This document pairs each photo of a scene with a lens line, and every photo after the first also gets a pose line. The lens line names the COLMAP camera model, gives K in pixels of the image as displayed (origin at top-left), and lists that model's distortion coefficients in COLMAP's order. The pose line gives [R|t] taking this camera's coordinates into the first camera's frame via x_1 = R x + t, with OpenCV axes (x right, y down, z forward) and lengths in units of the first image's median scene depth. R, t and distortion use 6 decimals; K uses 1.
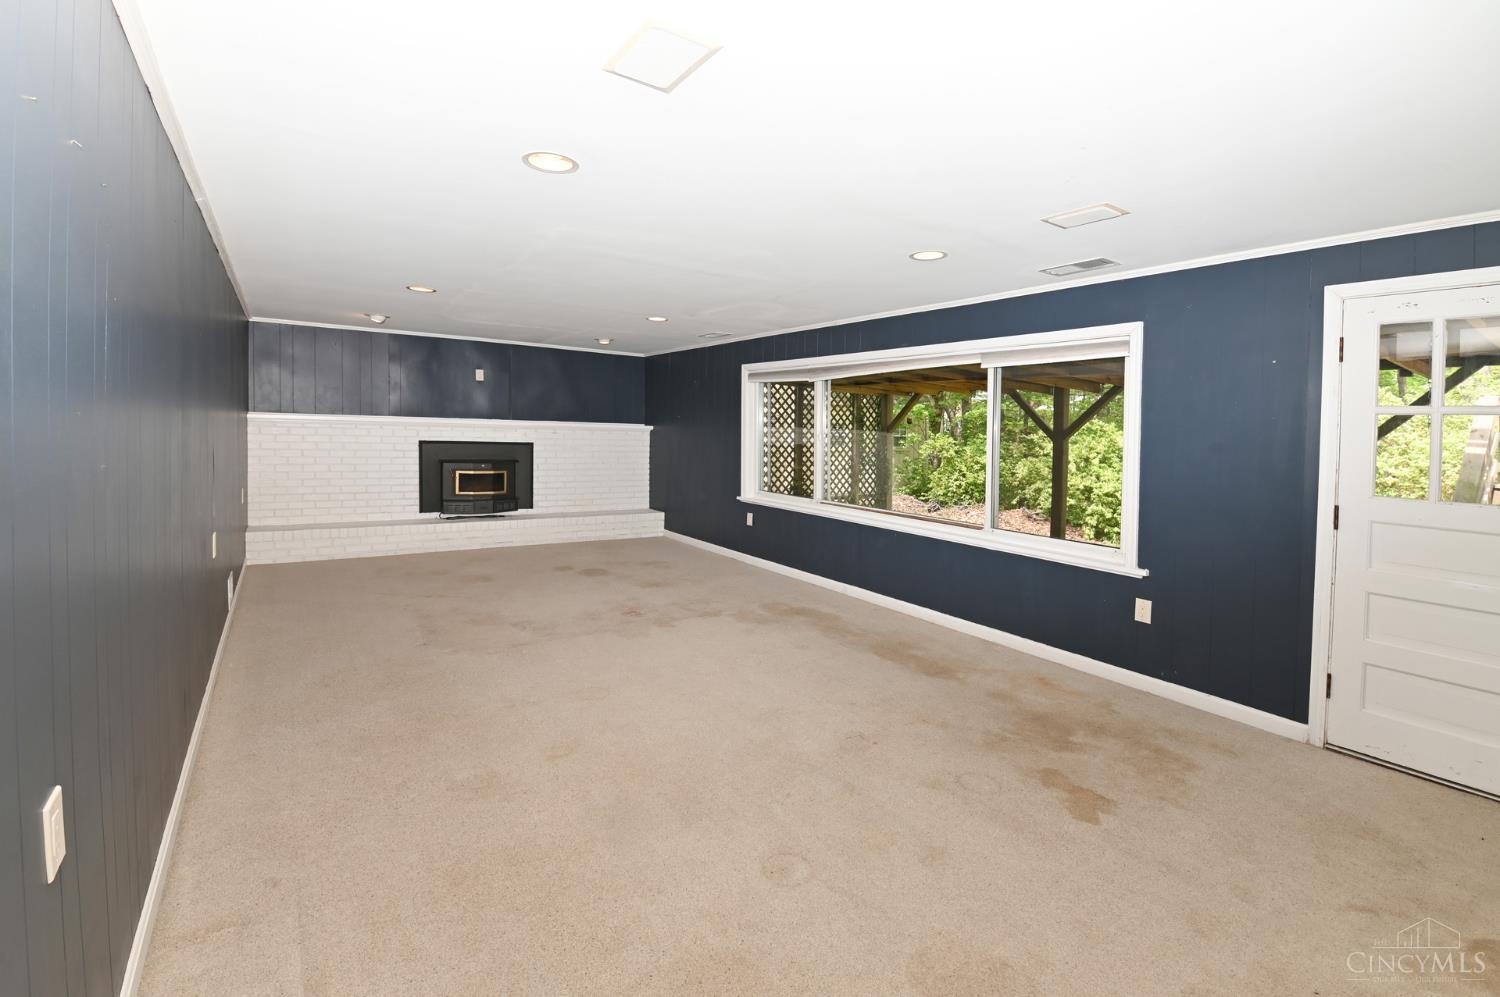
lens RADIAL K [[659.2, 0, 747.3], [0, 659.2, 433.9], [0, 0, 1]] dist [0.003714, -0.005592]
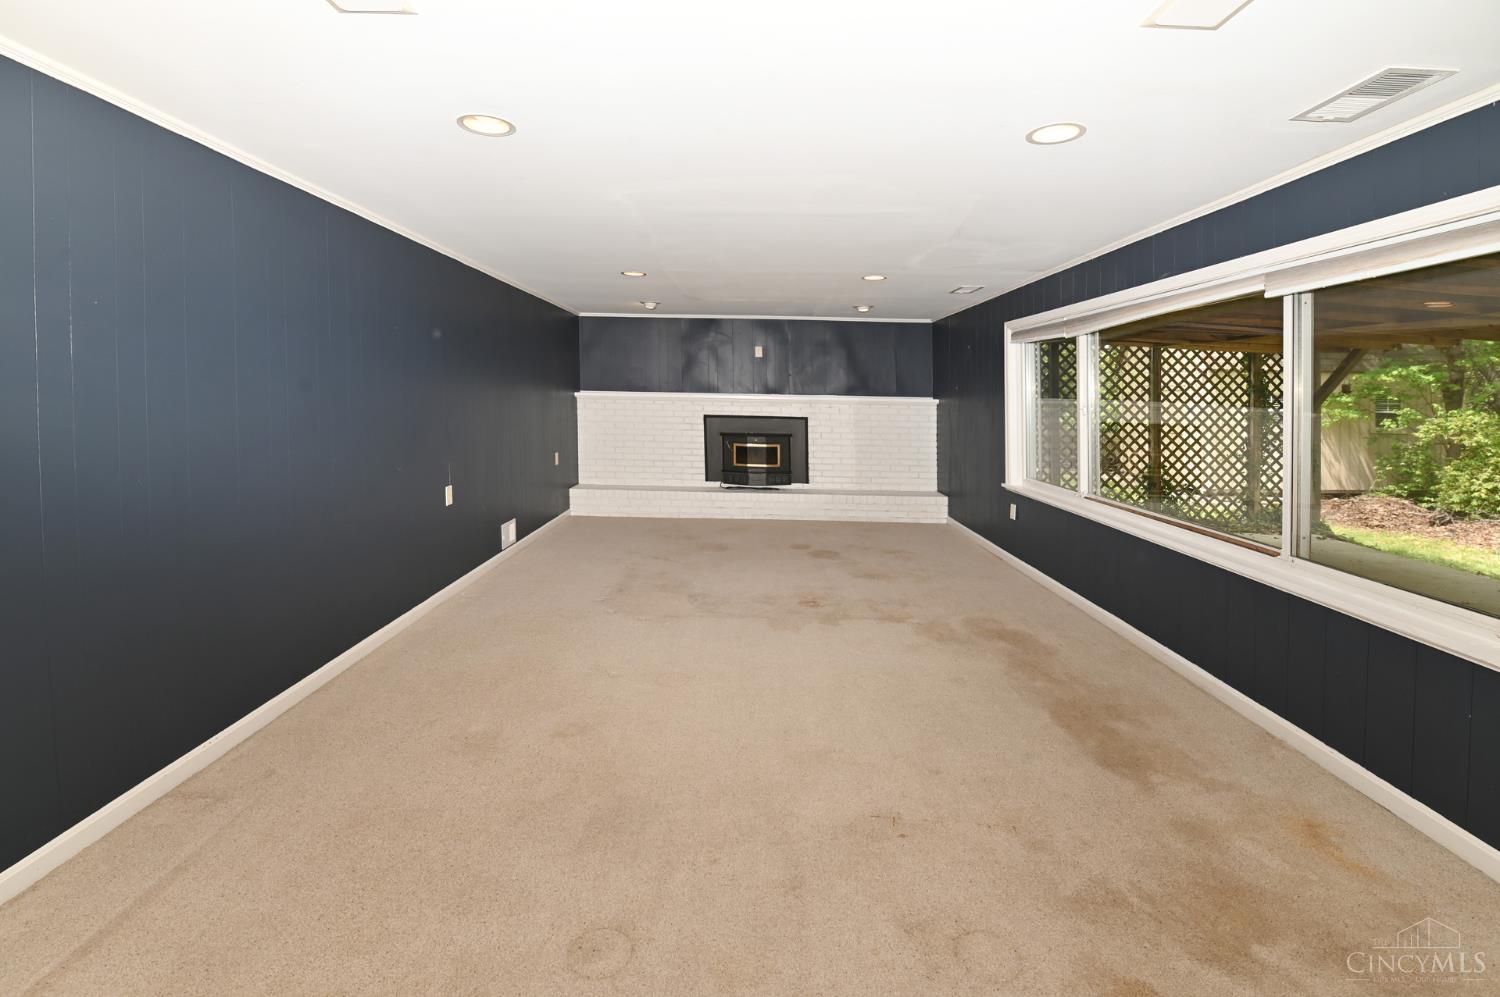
lens RADIAL K [[674.3, 0, 752.0], [0, 674.3, 402.8], [0, 0, 1]] dist [0.002159, -0.005724]
pose [[0.832045, -0.007689, -0.554655, 0.178217], [0.000868, 0.999921, -0.012560, 0.004622], [0.554707, 0.009970, 0.831986, 0.115585]]
